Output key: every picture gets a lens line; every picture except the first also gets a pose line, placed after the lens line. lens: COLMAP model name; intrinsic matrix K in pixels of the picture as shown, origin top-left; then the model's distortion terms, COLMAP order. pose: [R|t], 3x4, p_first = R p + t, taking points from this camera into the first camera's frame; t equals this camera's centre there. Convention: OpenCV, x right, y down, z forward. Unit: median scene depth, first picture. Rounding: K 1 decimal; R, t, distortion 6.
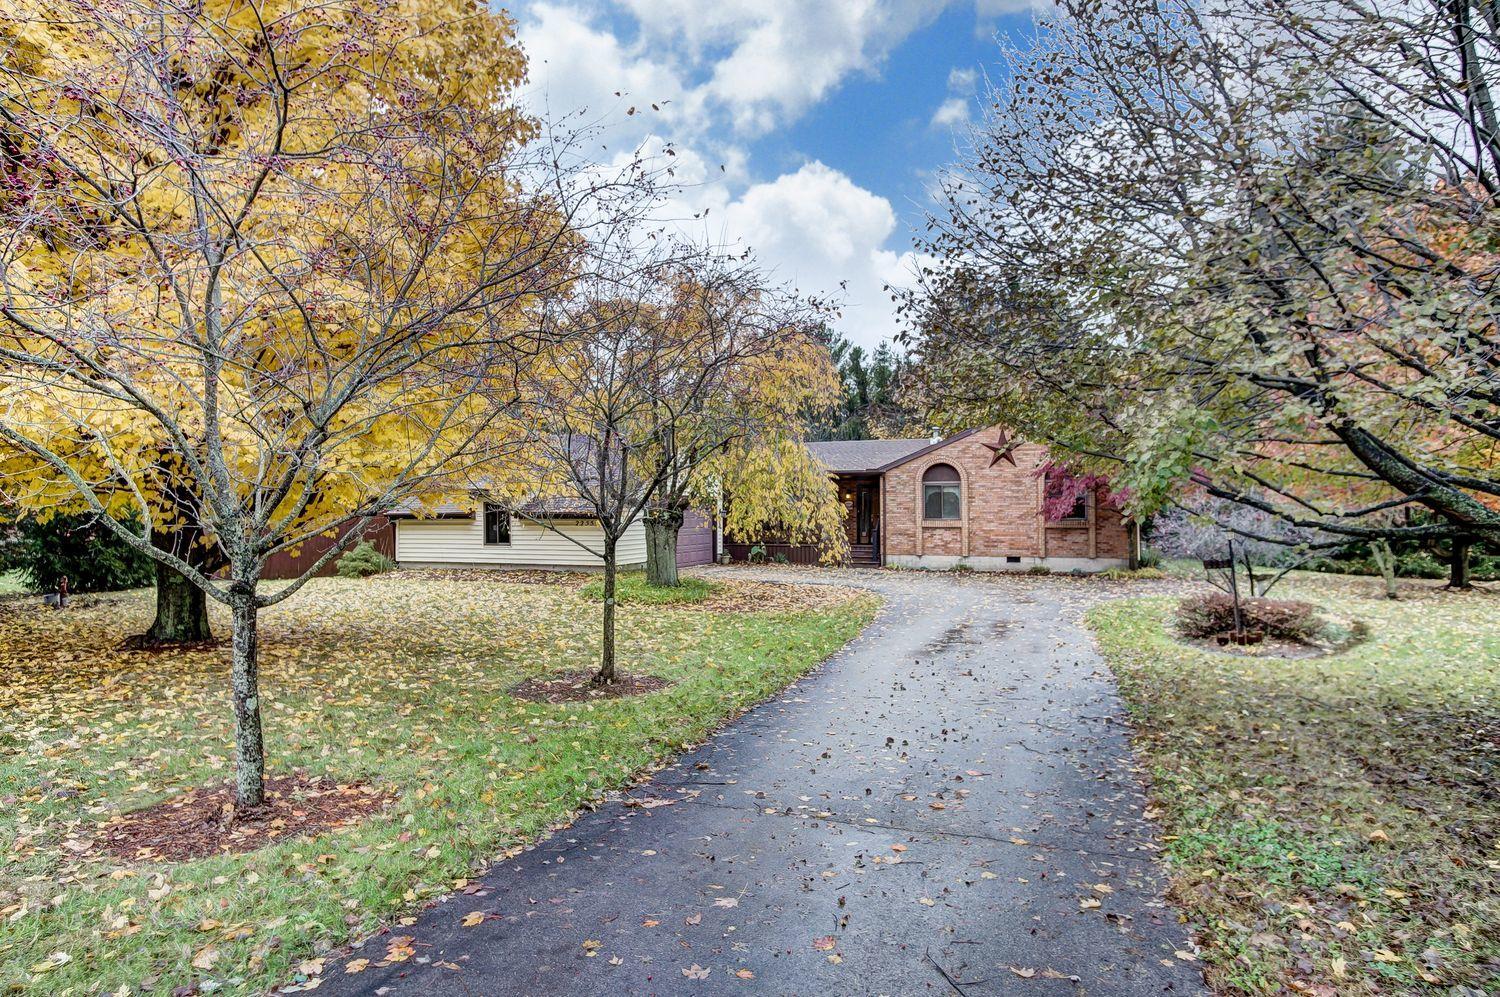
lens RADIAL K [[817.8, 0, 721.5], [0, 817.8, 474.4], [0, 0, 1]] dist [-0.035165, 0.014349]
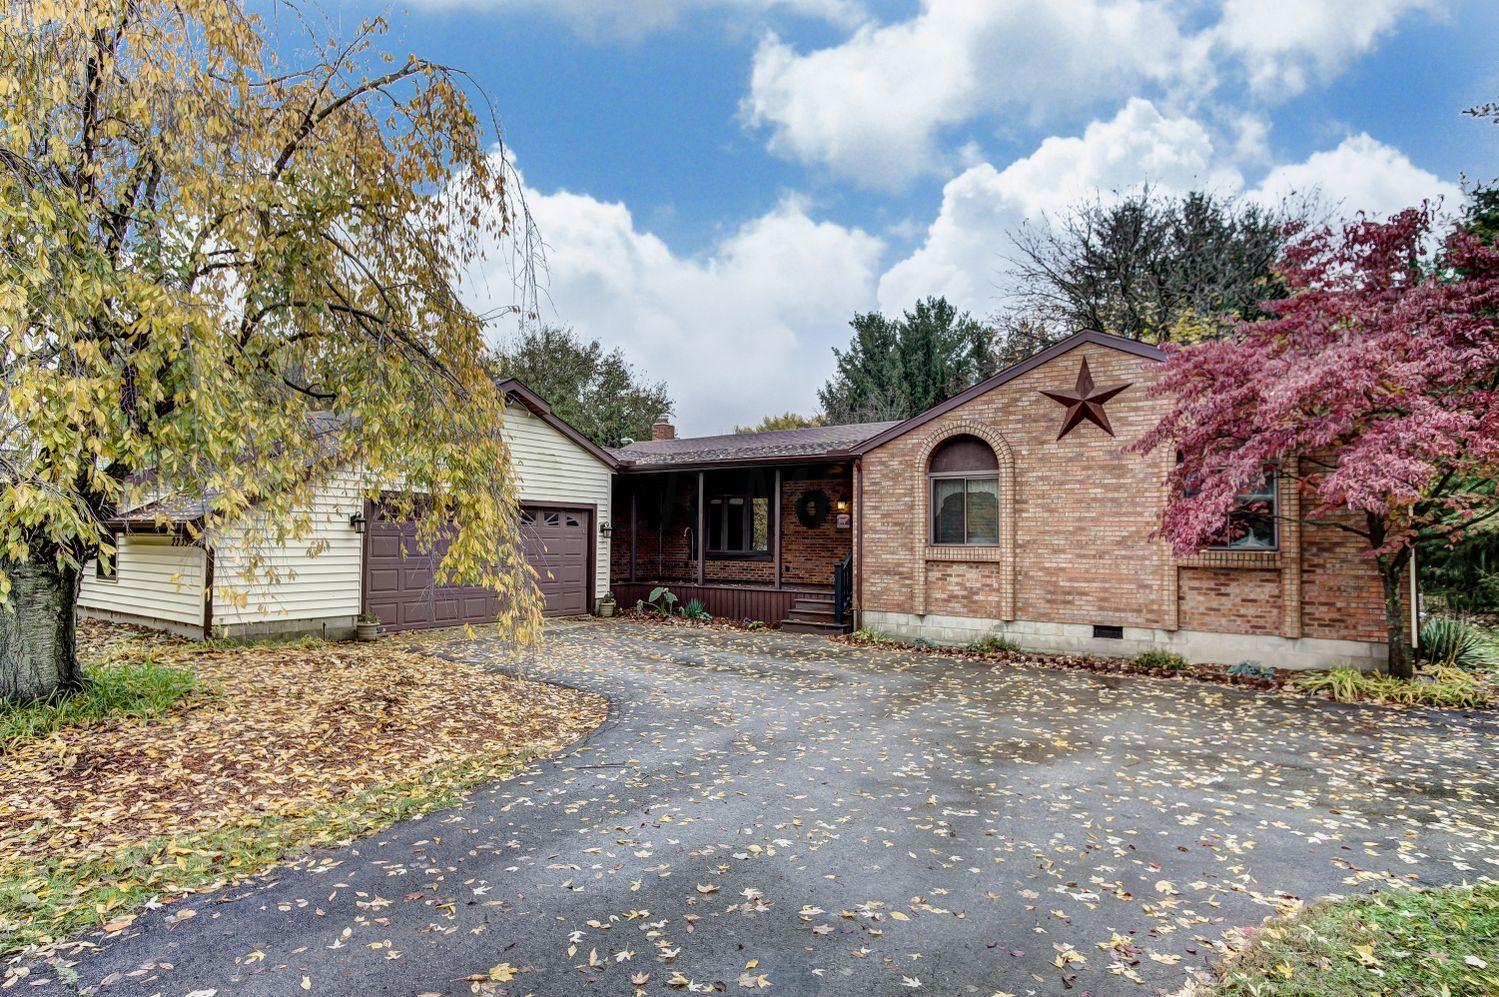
lens RADIAL K [[777.7, 0, 749.5], [0, 777.7, 498.5], [0, 0, 1]] dist [-0.031290, 0.009663]
pose [[0.974225, -0.001199, -0.225577, 0.254887], [-0.000329, 0.999977, -0.006736, 0.029886], [0.225580, 0.006637, 0.974202, 0.509791]]
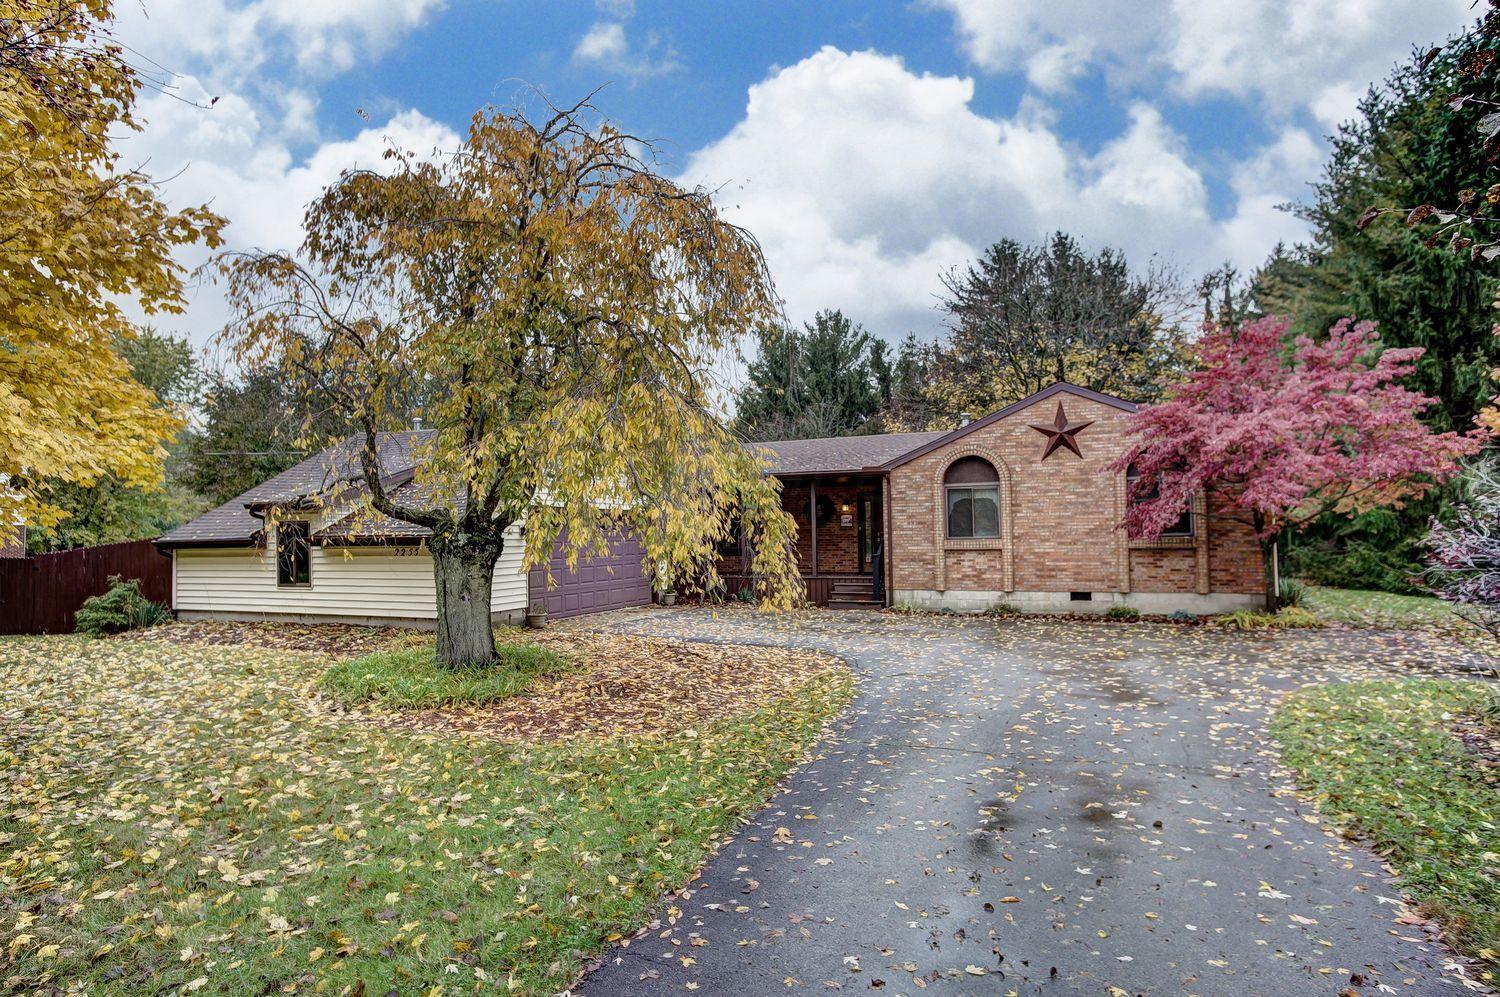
lens RADIAL K [[805.8, 0, 730.6], [0, 805.8, 492.6], [0, 0, 1]] dist [-0.028895, 0.008581]
pose [[0.998879, -0.017143, -0.044115, 0.098893], [0.016958, 0.999846, -0.004556, 0.016973], [0.044187, 0.003802, 0.999016, 0.321043]]
